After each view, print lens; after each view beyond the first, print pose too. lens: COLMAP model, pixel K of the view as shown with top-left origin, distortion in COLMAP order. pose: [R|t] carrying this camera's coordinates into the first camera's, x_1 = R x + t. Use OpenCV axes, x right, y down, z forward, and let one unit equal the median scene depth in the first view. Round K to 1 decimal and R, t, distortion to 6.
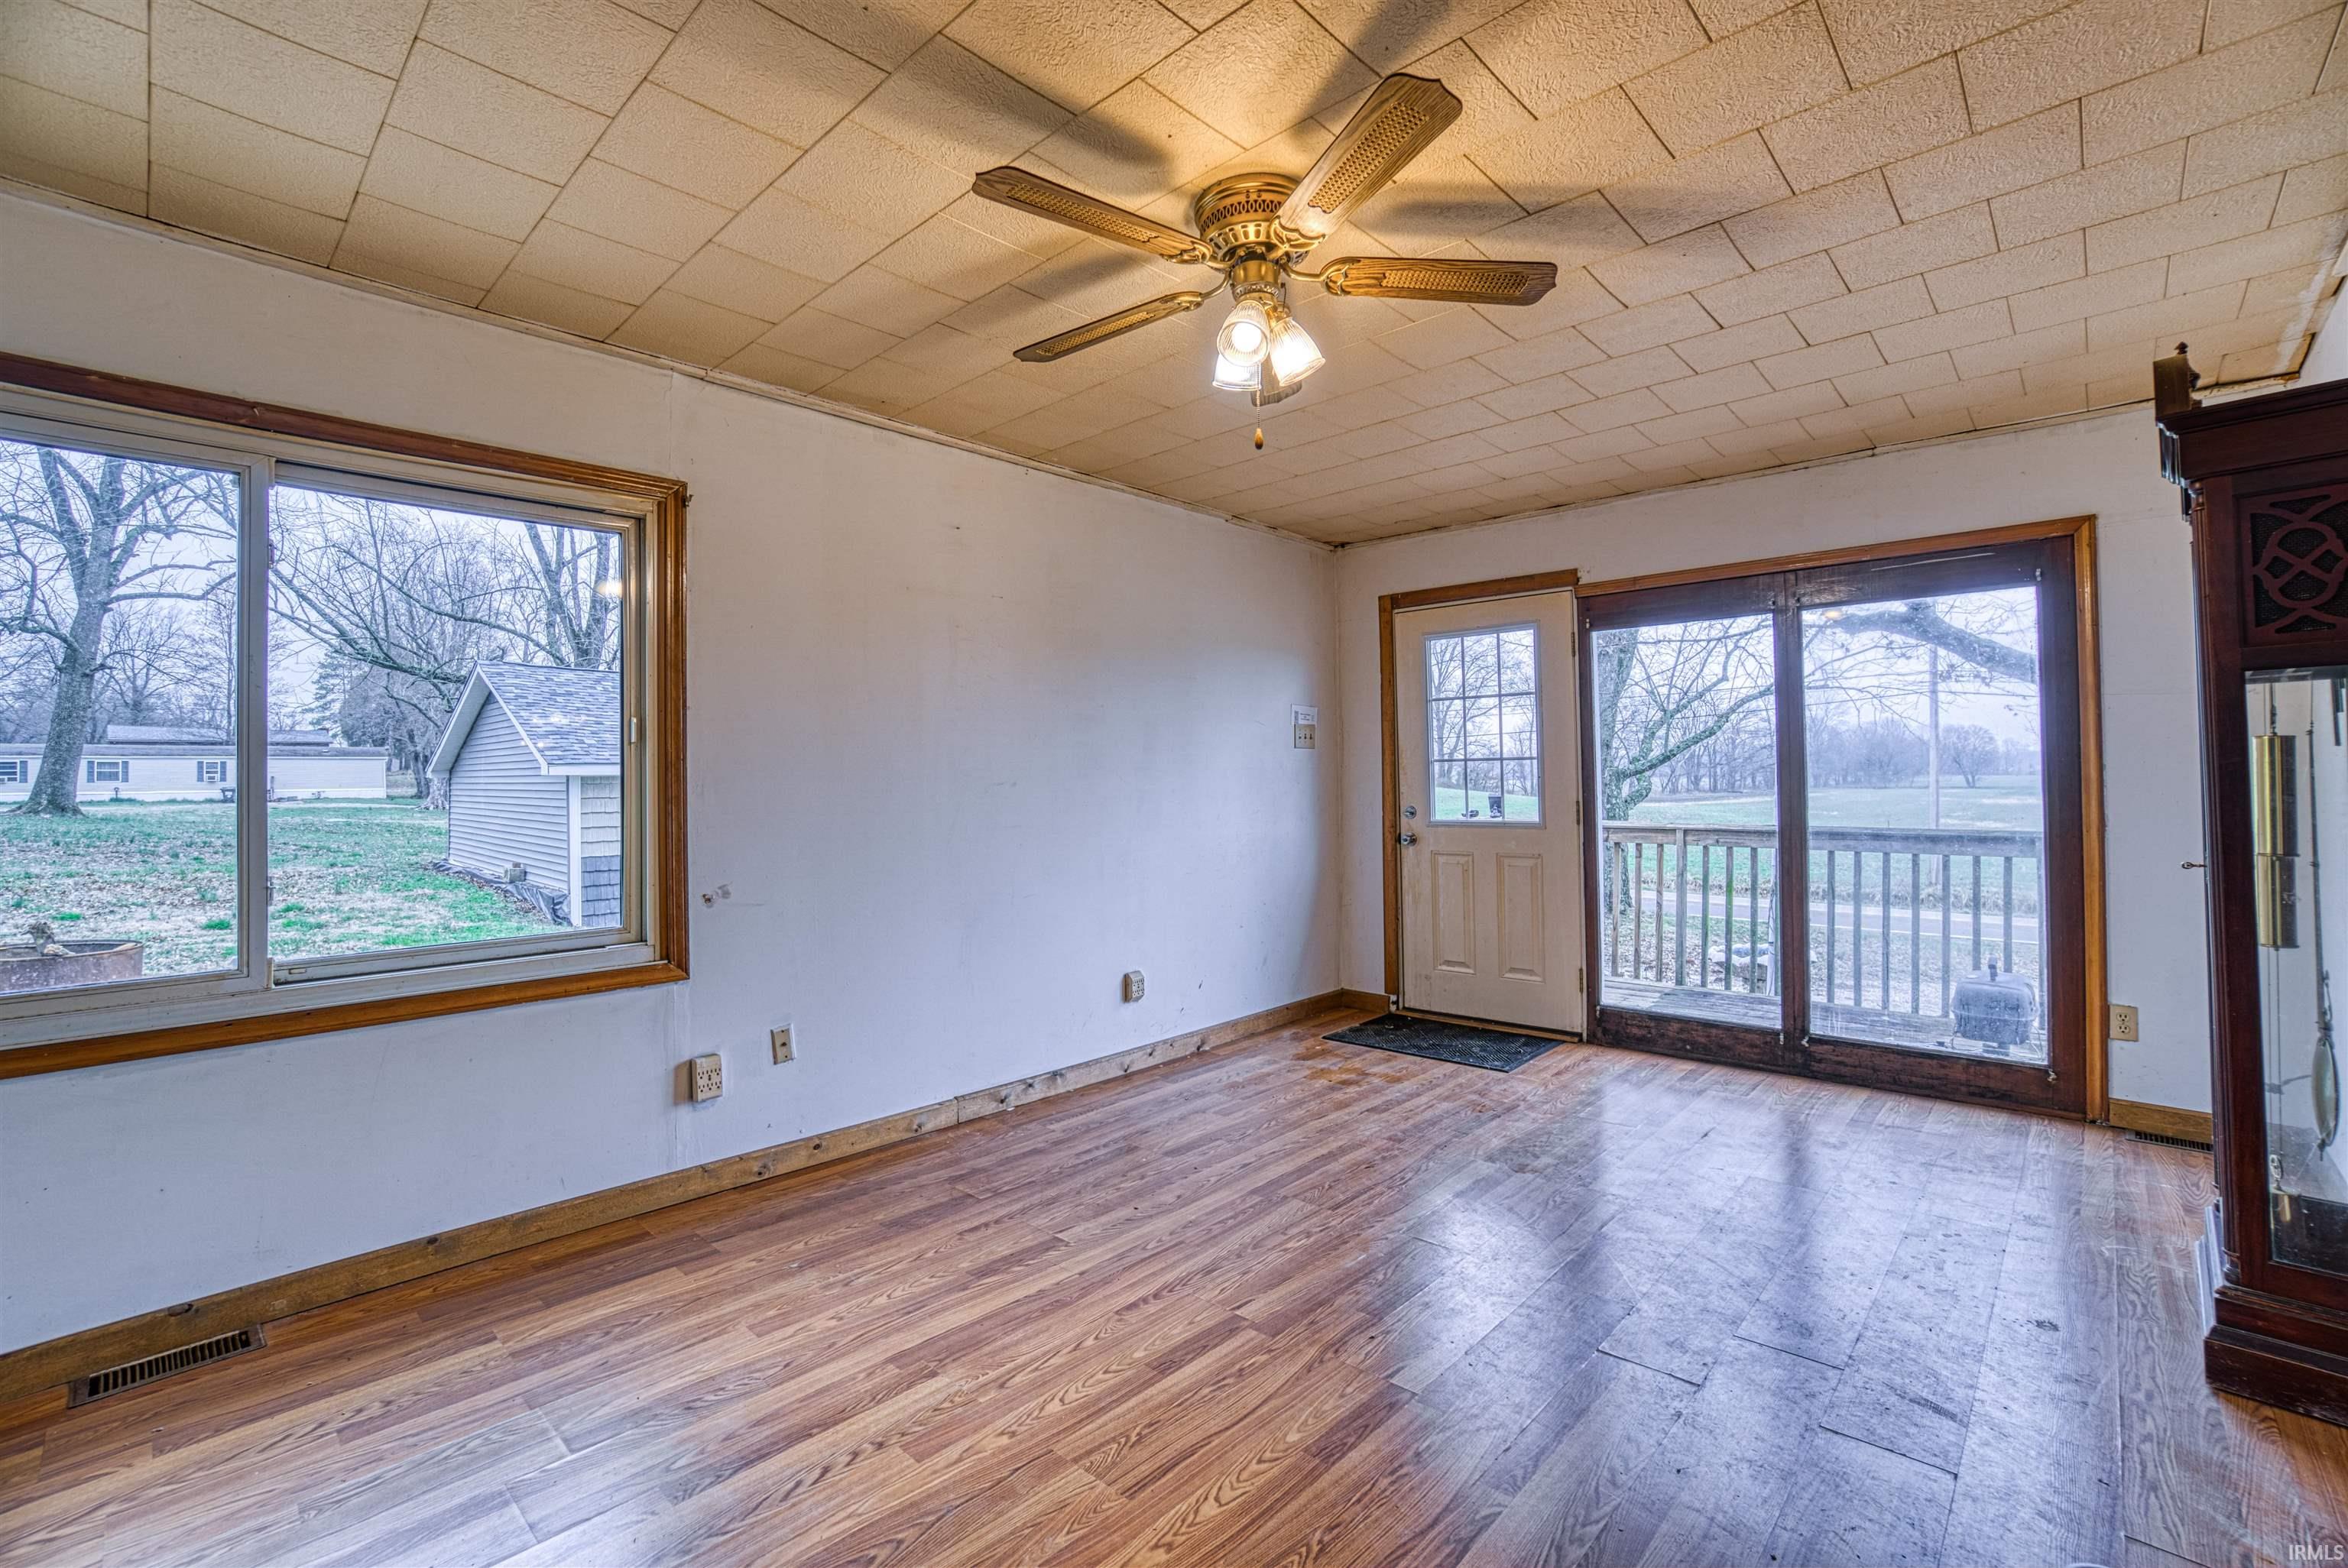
lens RADIAL K [[1013.1, 0, 1163.0], [0, 1013.1, 774.1], [0, 0, 1]] dist [-0.066317, 0.024048]
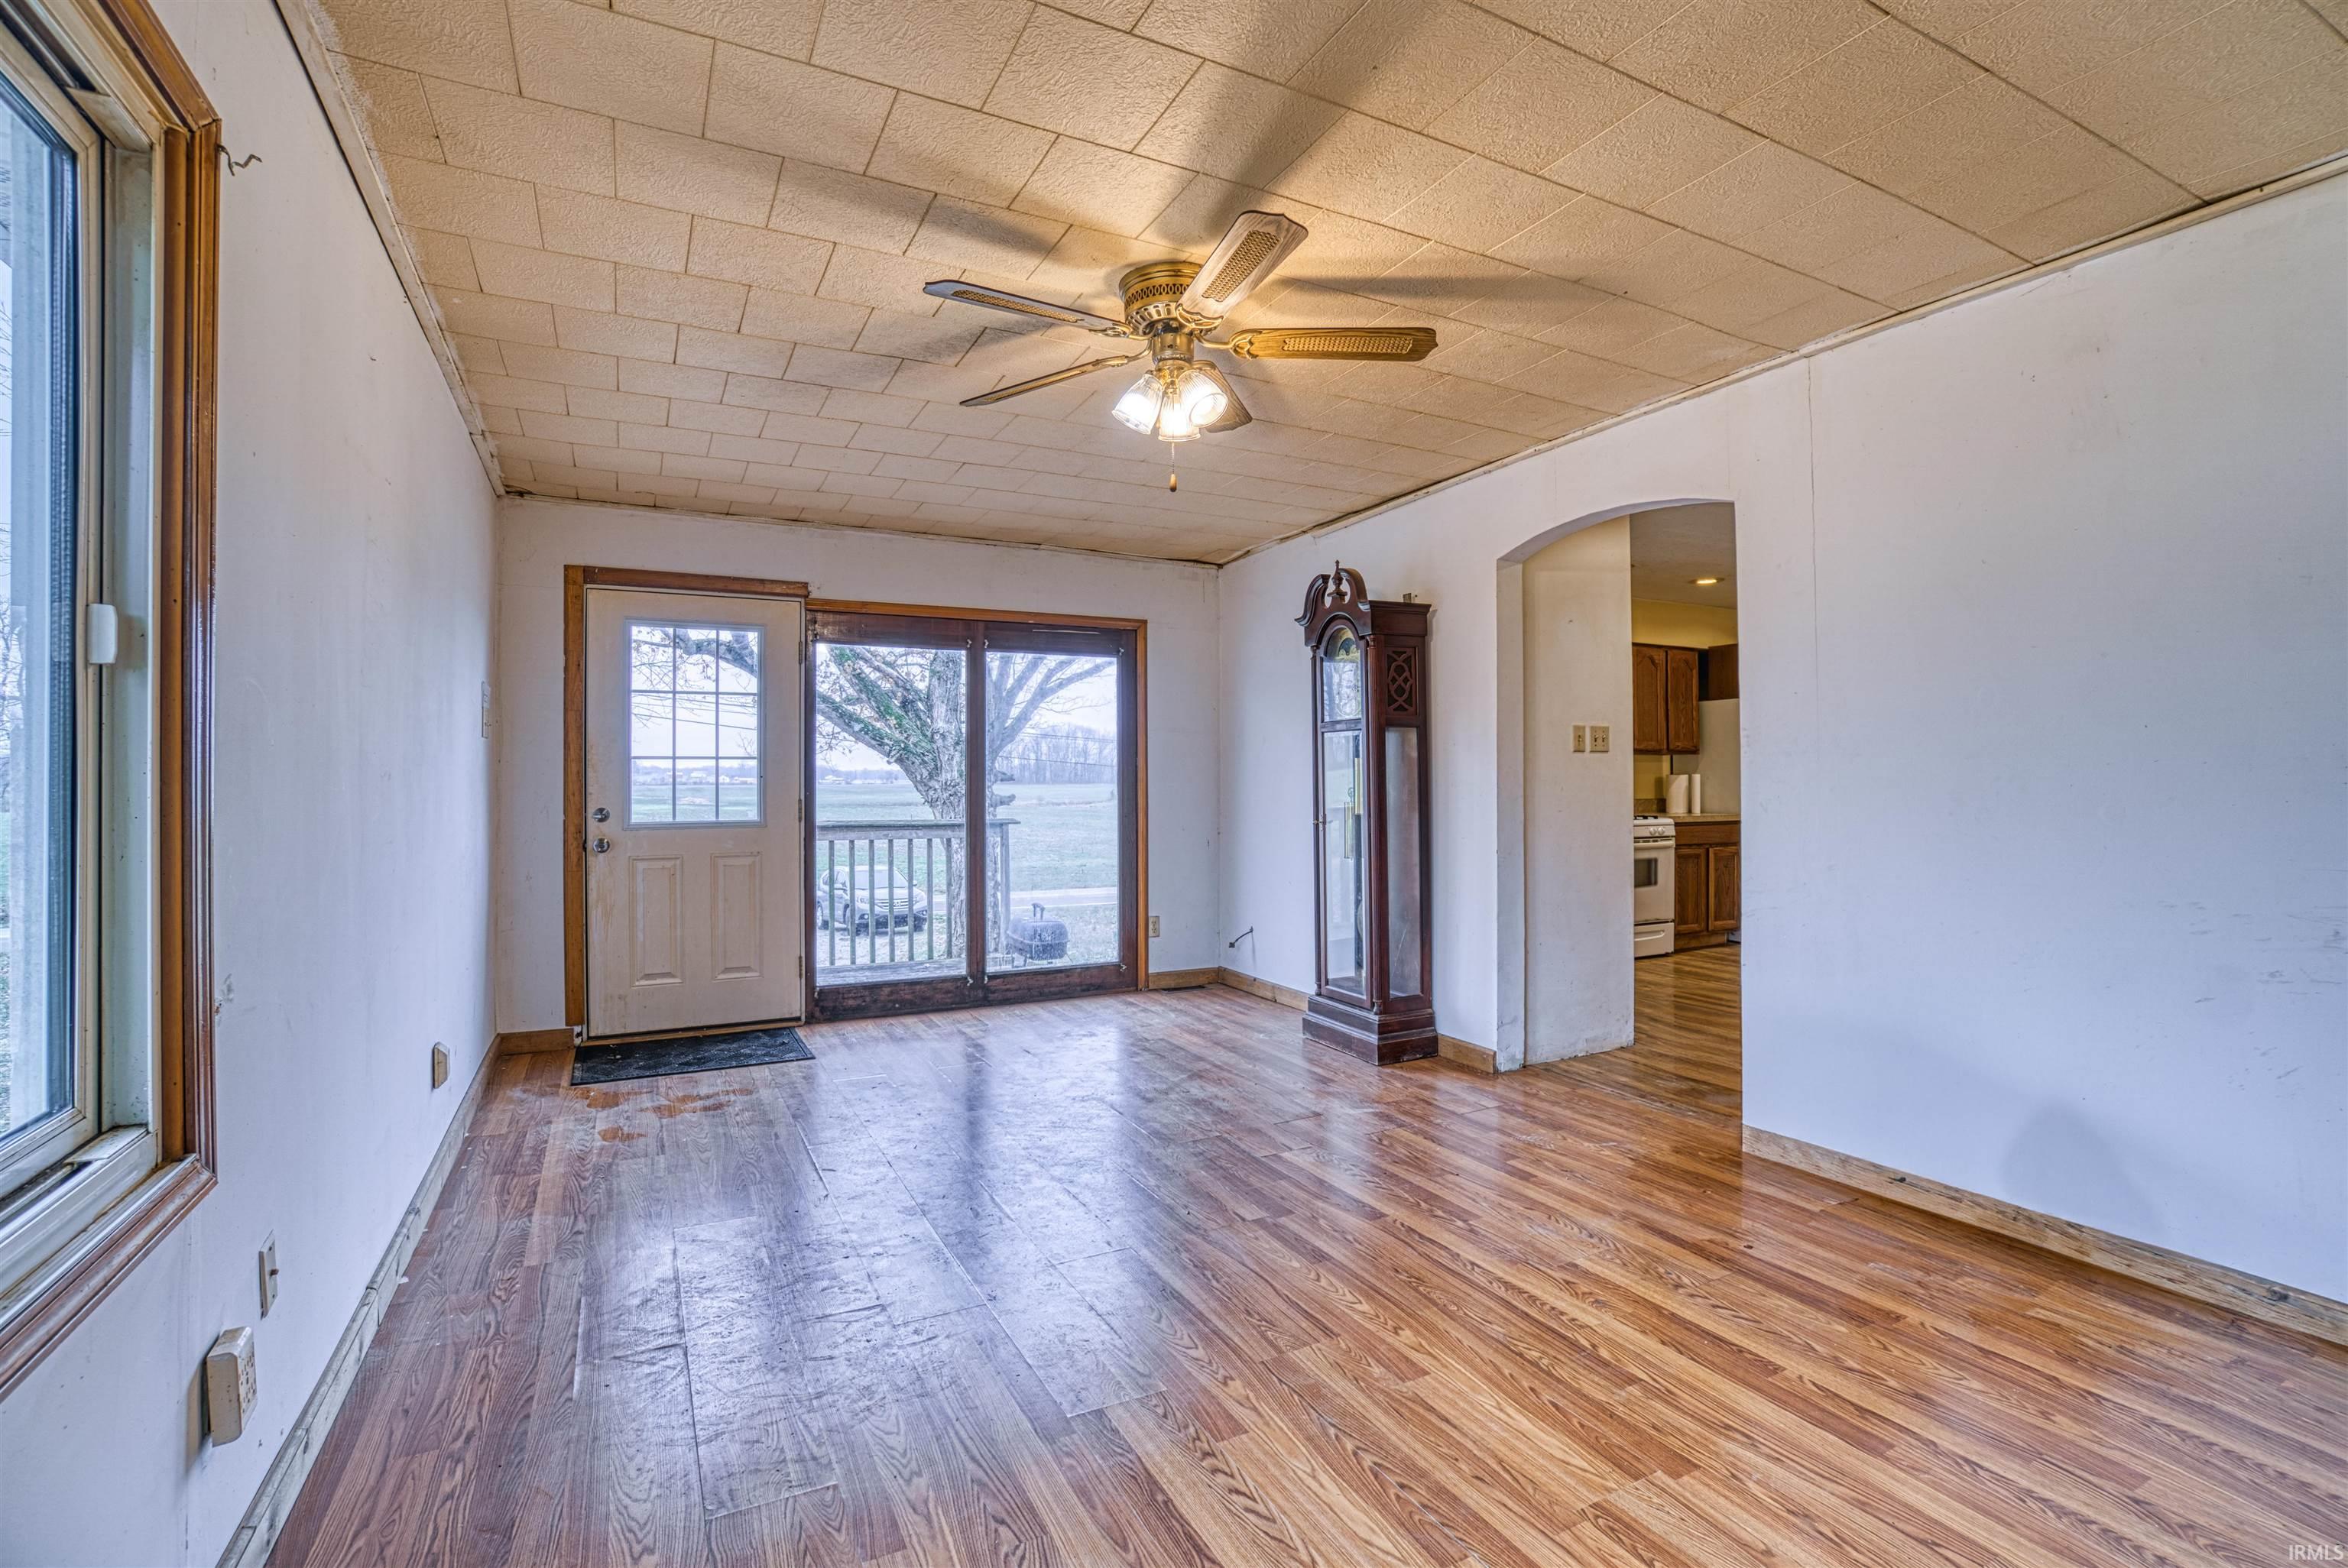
lens RADIAL K [[1013.1, 0, 1163.0], [0, 1013.1, 774.1], [0, 0, 1]] dist [-0.066317, 0.024048]
pose [[0.359945, 0.011609, 0.932901, -0.453605], [-0.007964, 0.999924, -0.009370, 0.006864], [-0.932939, -0.004057, 0.360010, 0.256440]]
